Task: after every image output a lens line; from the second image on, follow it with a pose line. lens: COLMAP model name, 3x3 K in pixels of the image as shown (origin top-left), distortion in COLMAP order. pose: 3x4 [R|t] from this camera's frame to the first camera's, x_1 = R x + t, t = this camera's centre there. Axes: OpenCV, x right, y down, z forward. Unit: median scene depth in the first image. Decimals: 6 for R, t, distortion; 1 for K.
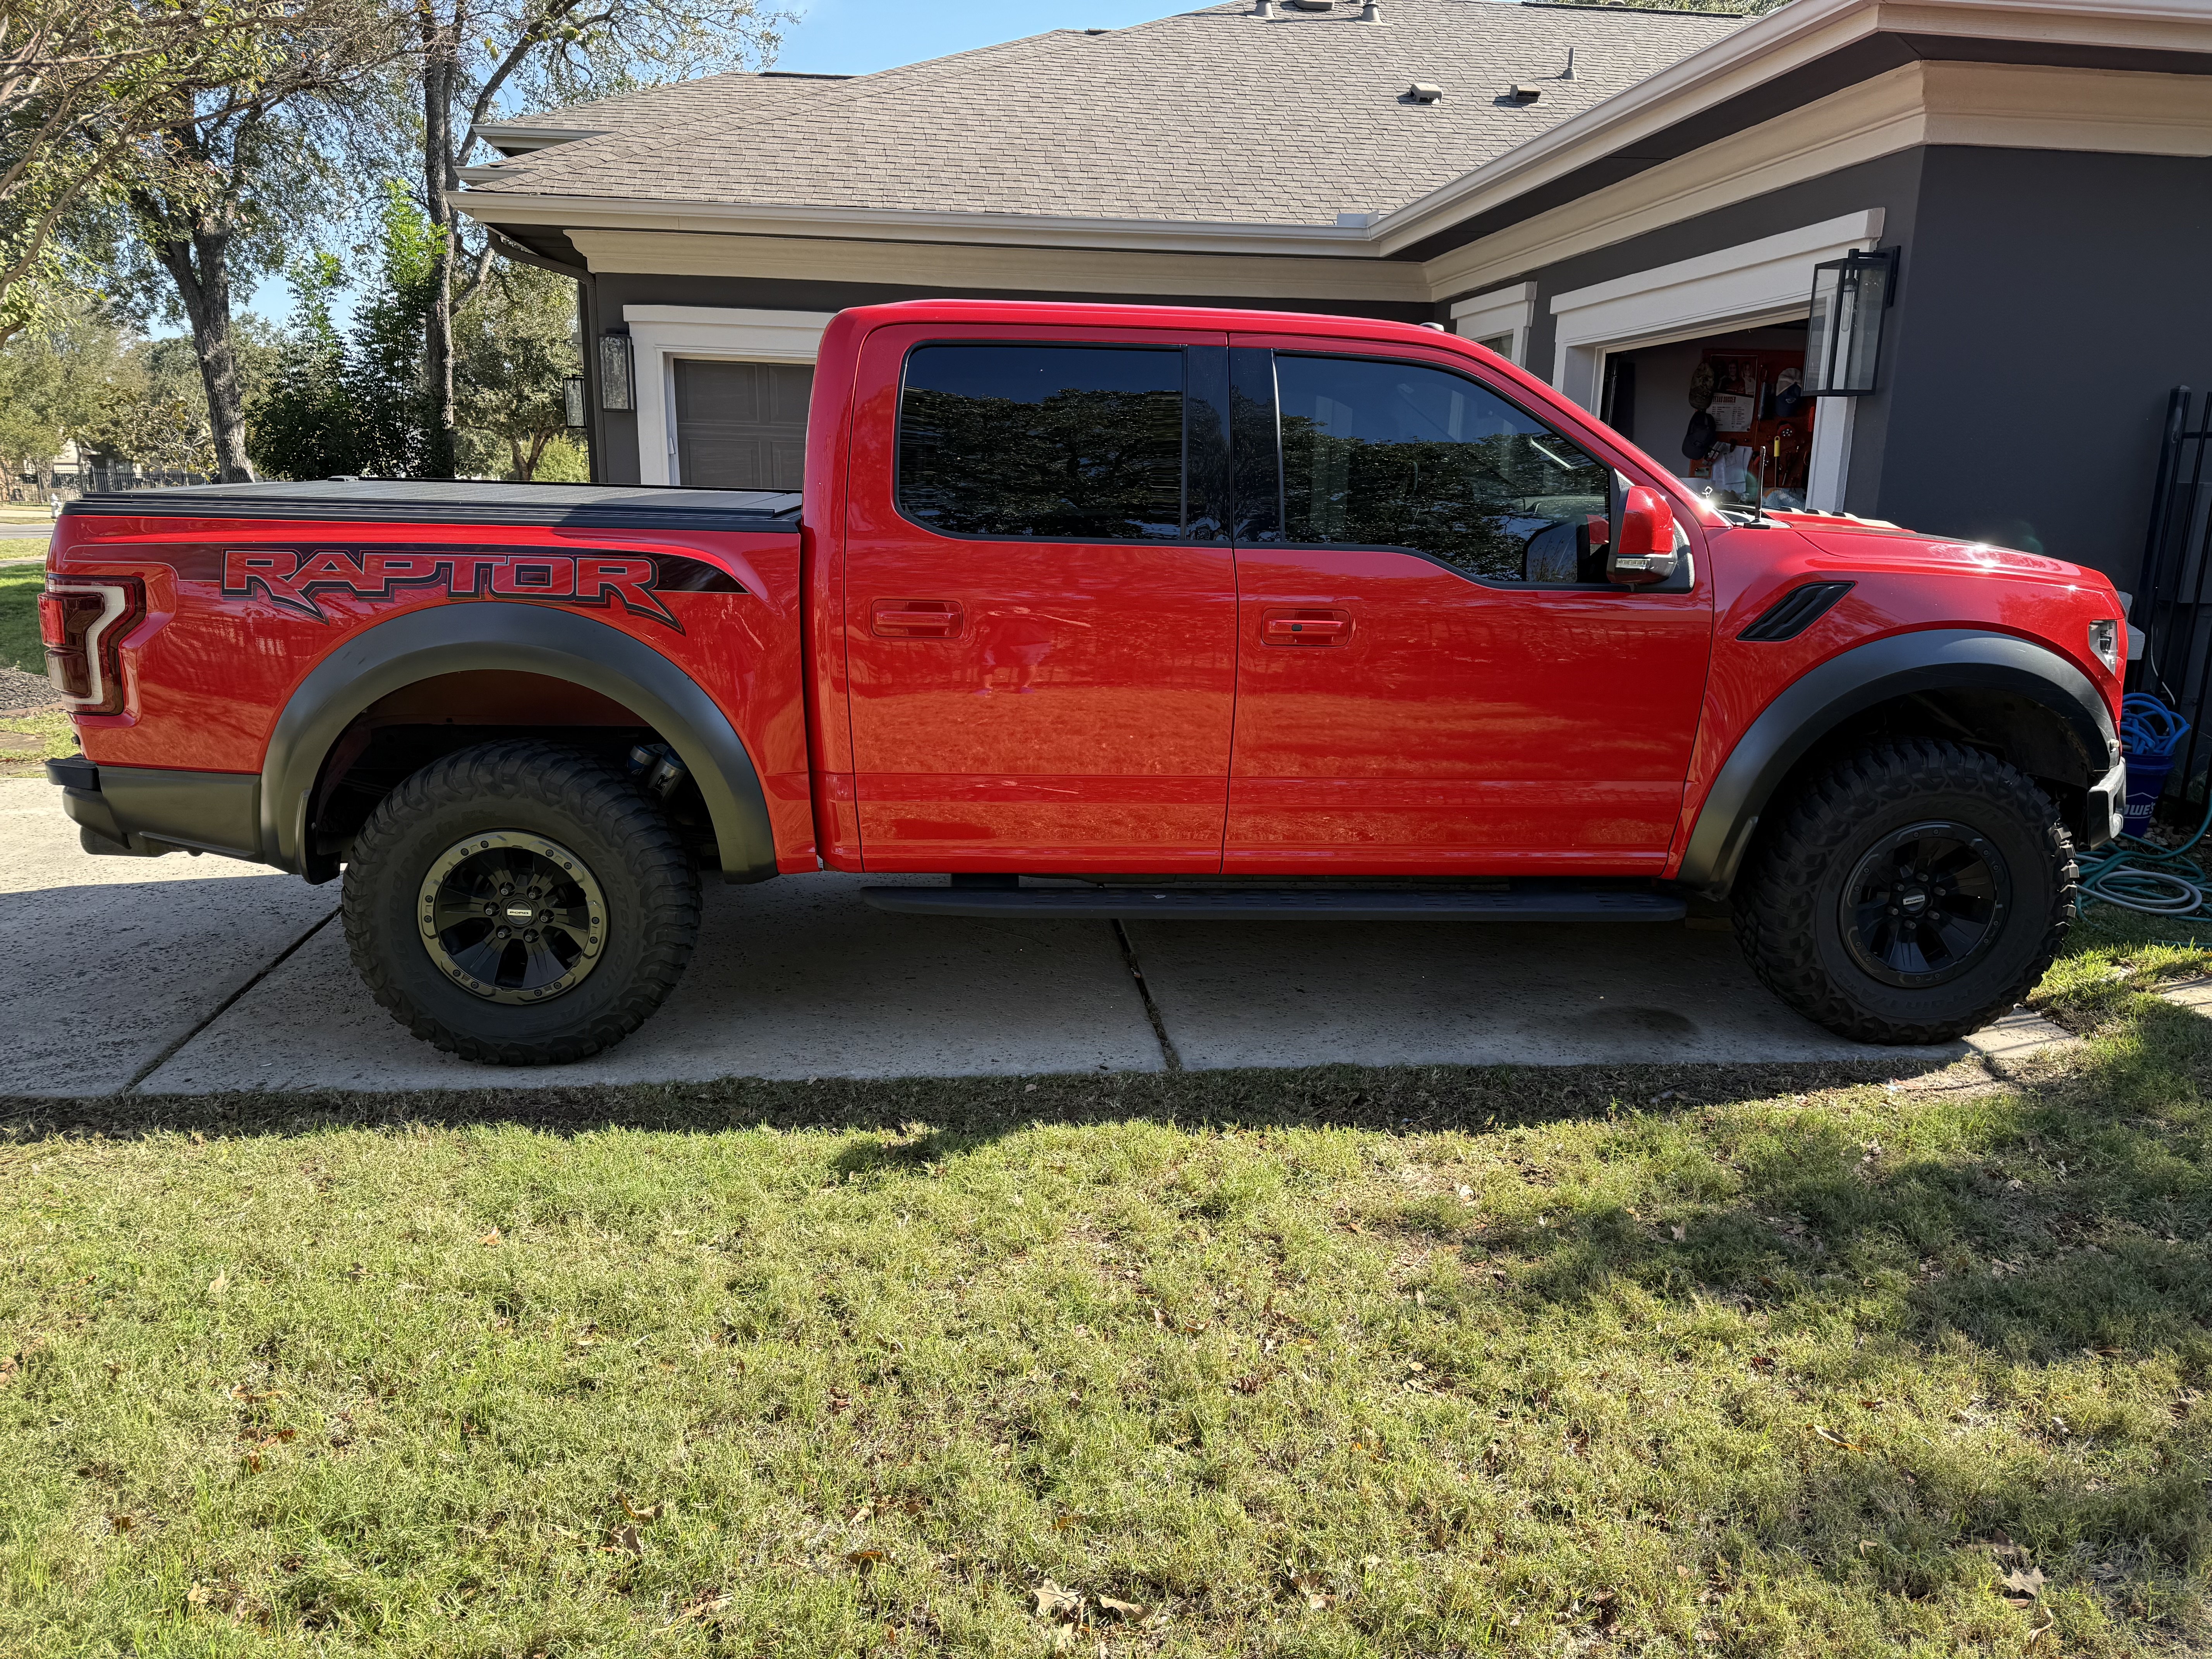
lens RADIAL K [[1534.5, 0, 1109.8], [0, 1534.5, 852.0], [0, 0, 1]] dist [0.073787, -0.089642]
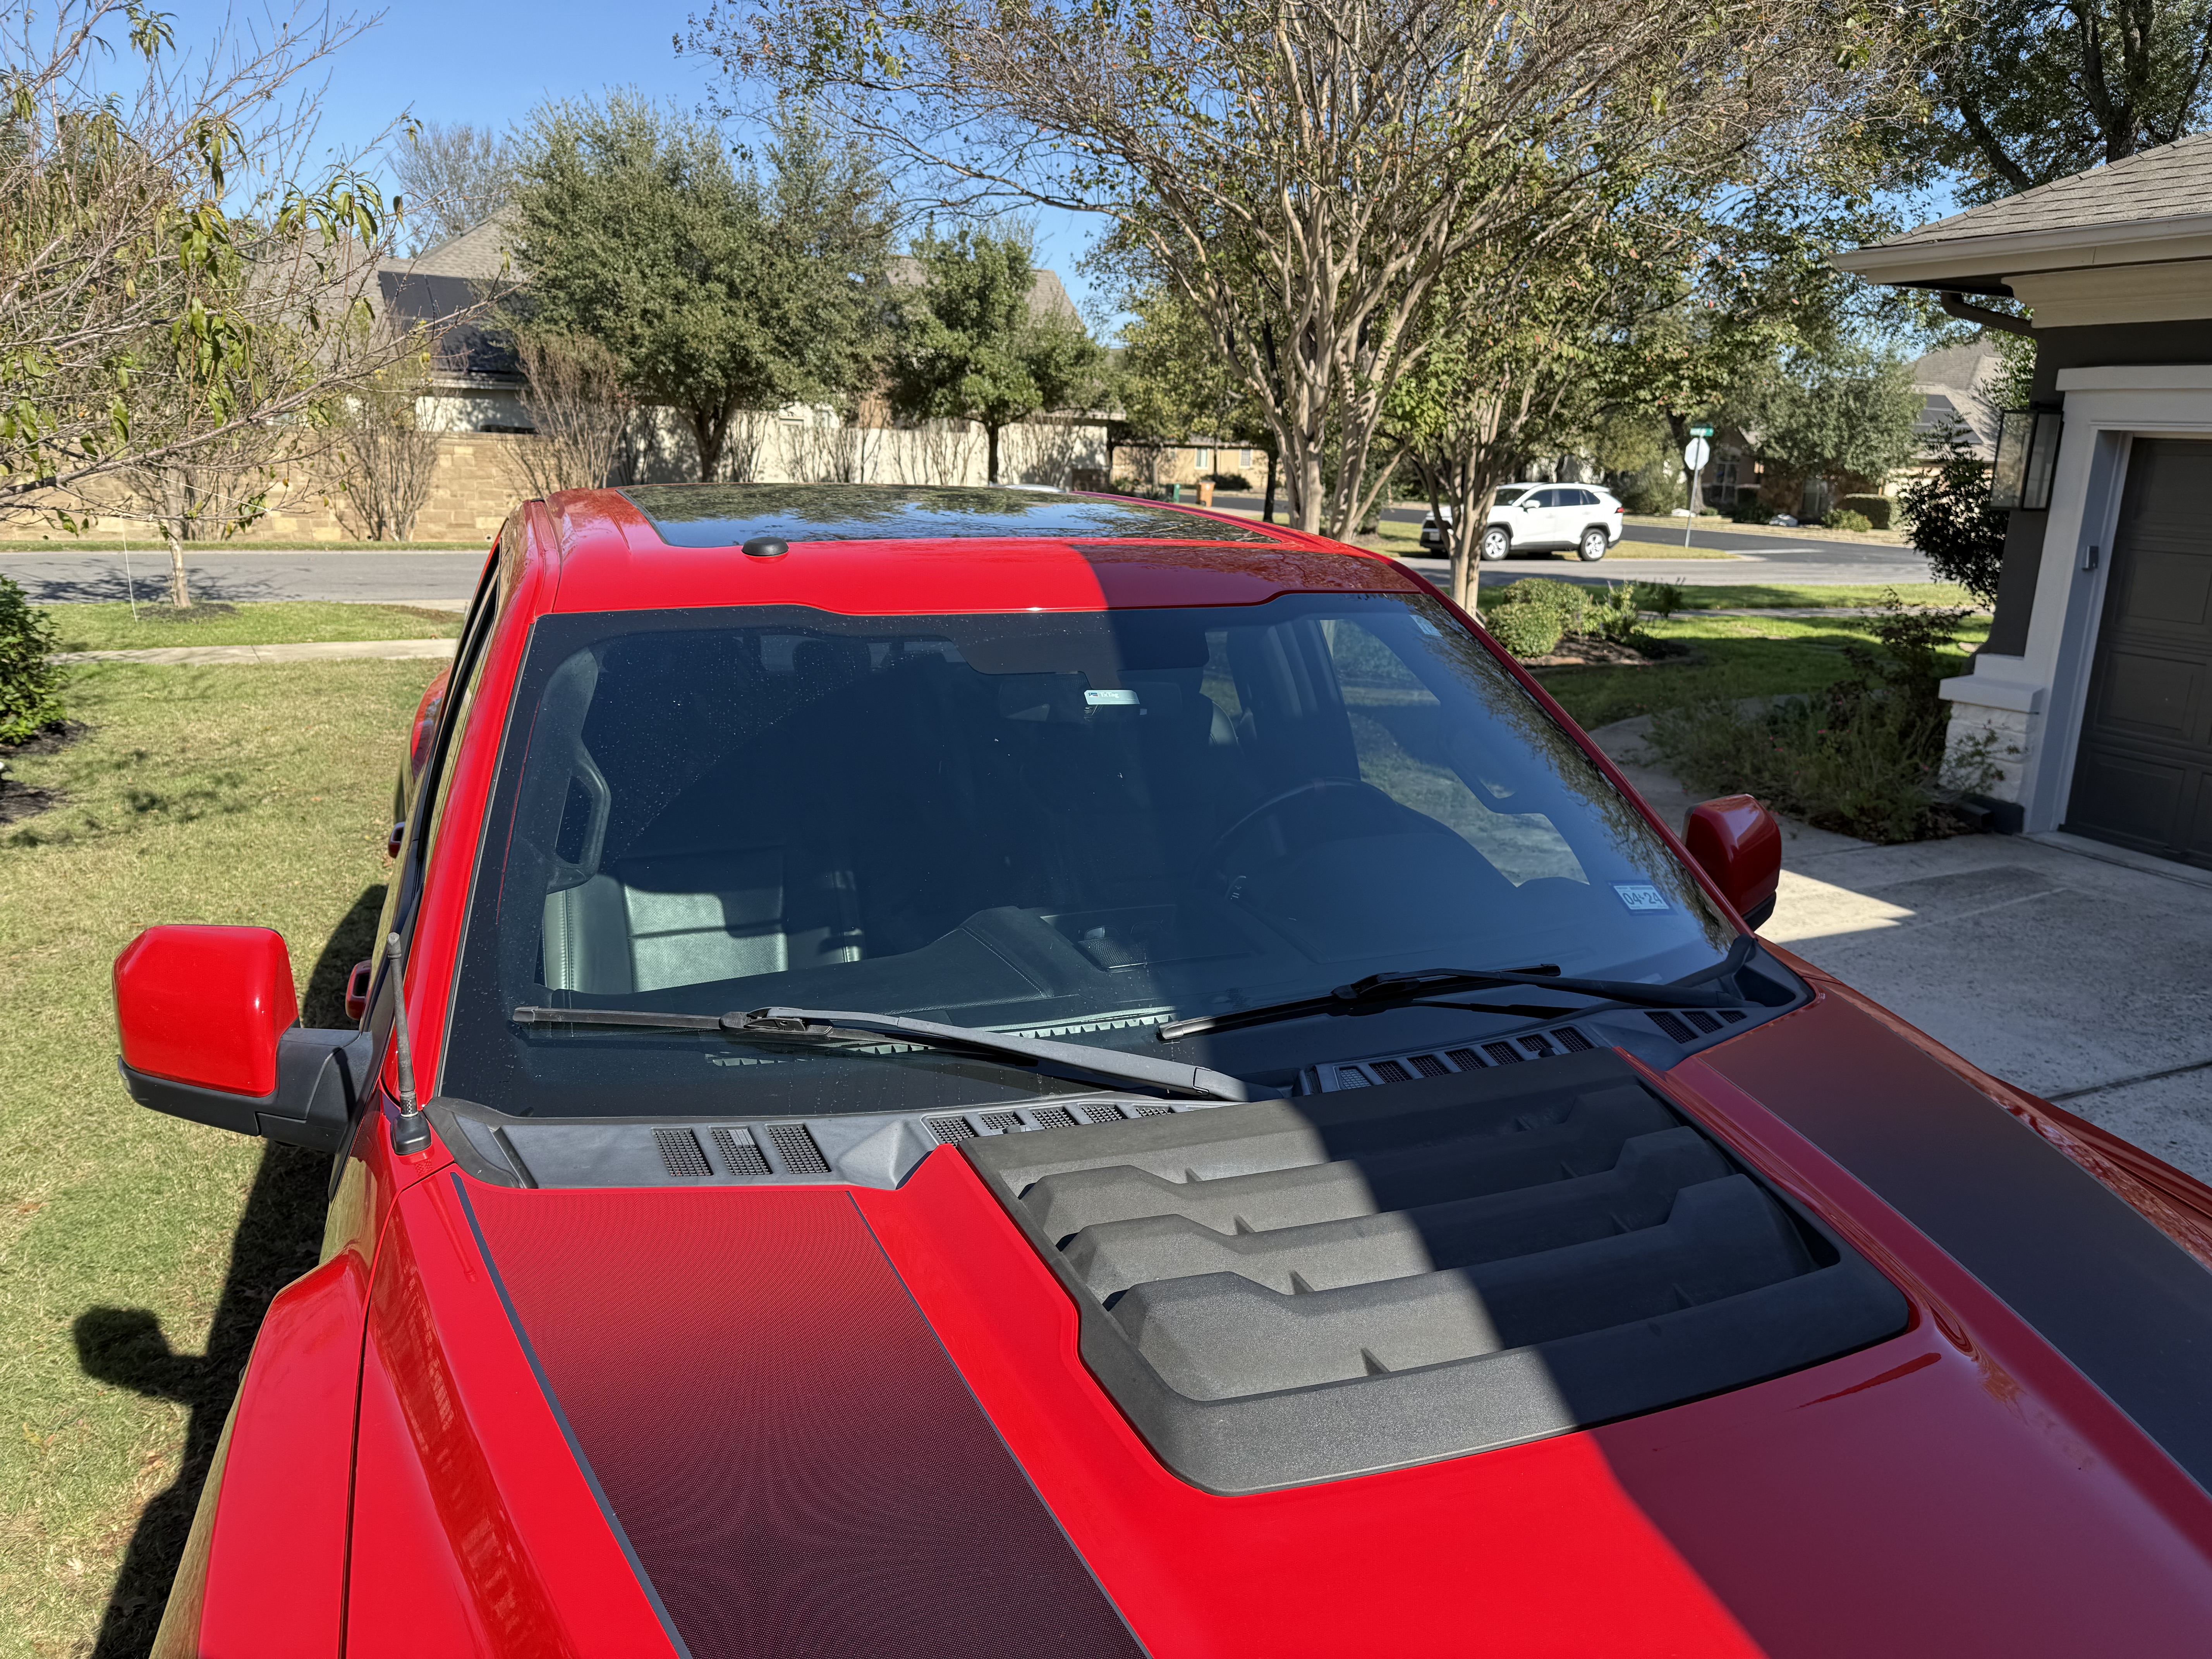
lens RADIAL K [[1545.1, 0, 1117.7], [0, 1545.1, 833.8], [0, 0, 1]] dist [0.070548, -0.114846]
pose [[0.291965, 0.225385, -0.929493, 0.785170], [-0.249773, 0.956080, 0.153375, -0.375478], [0.923239, 0.187382, 0.335437, 0.996727]]
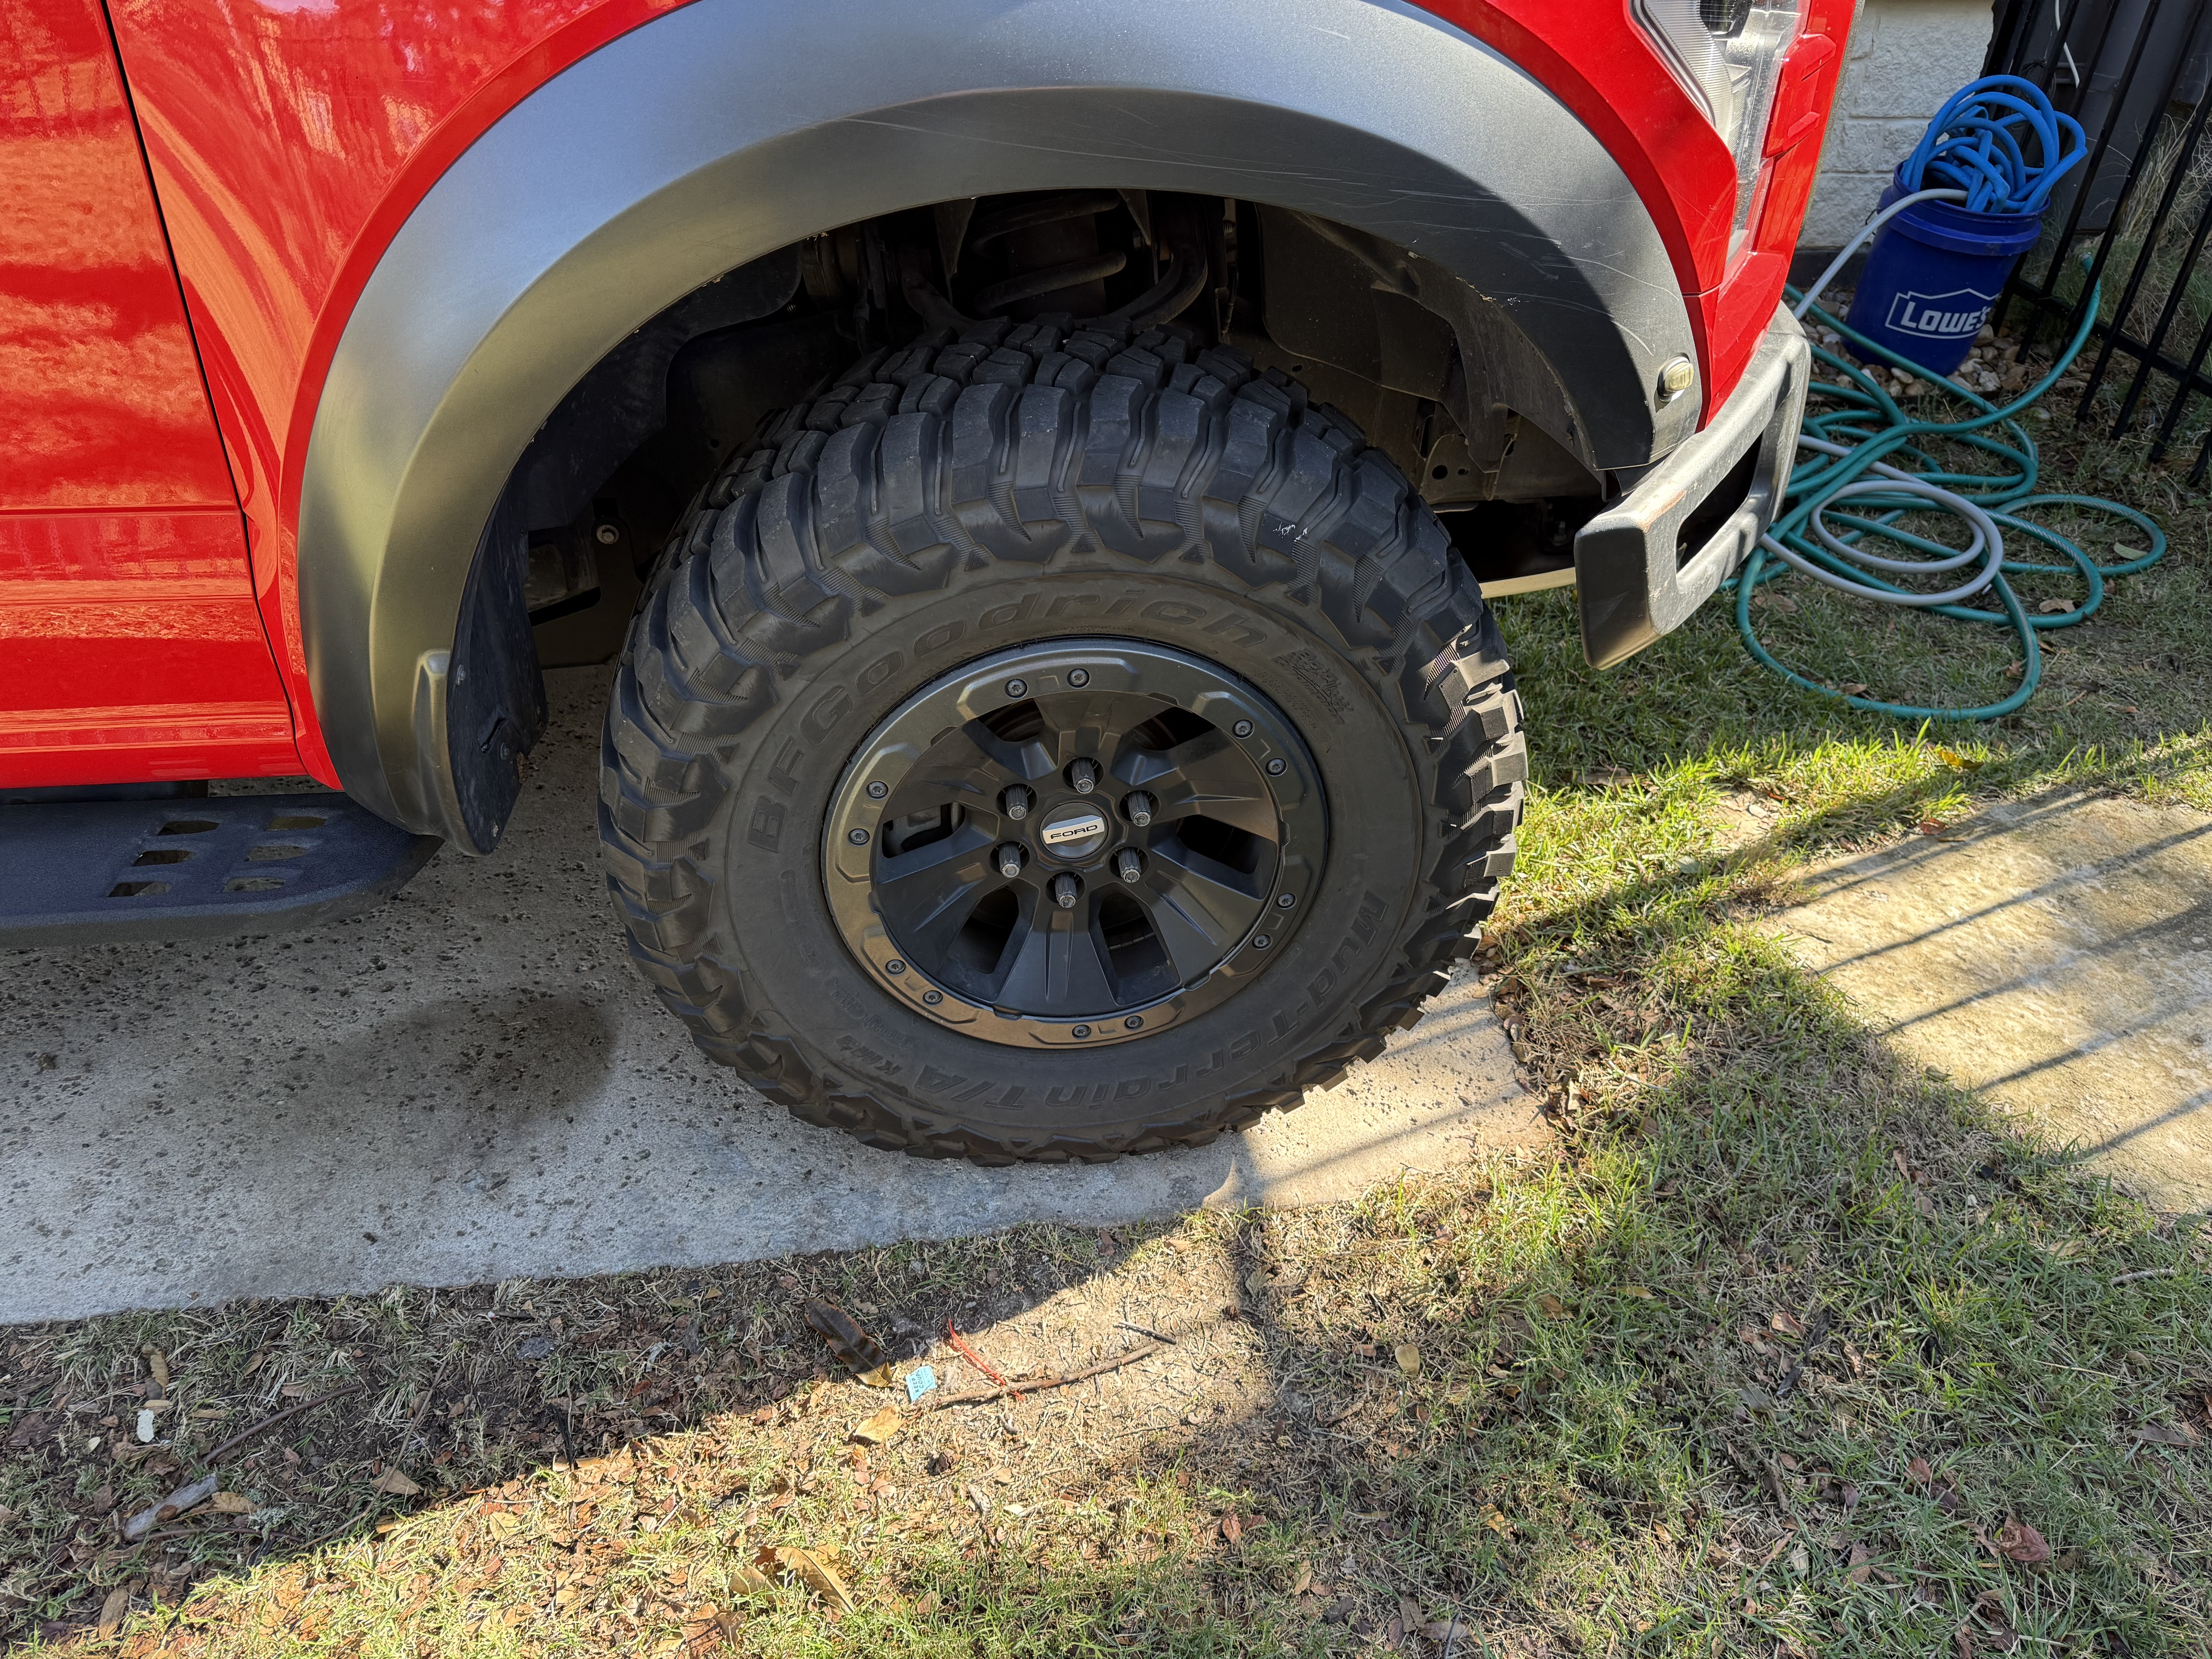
lens RADIAL K [[1545.1, 0, 1117.7], [0, 1545.1, 833.8], [0, 0, 1]] dist [0.070548, -0.114846]
pose [[0.998505, -0.018911, 0.051283, 0.514705], [-0.002340, 0.922595, 0.385763, -0.103218], [-0.054609, -0.385307, 0.921171, 0.687323]]
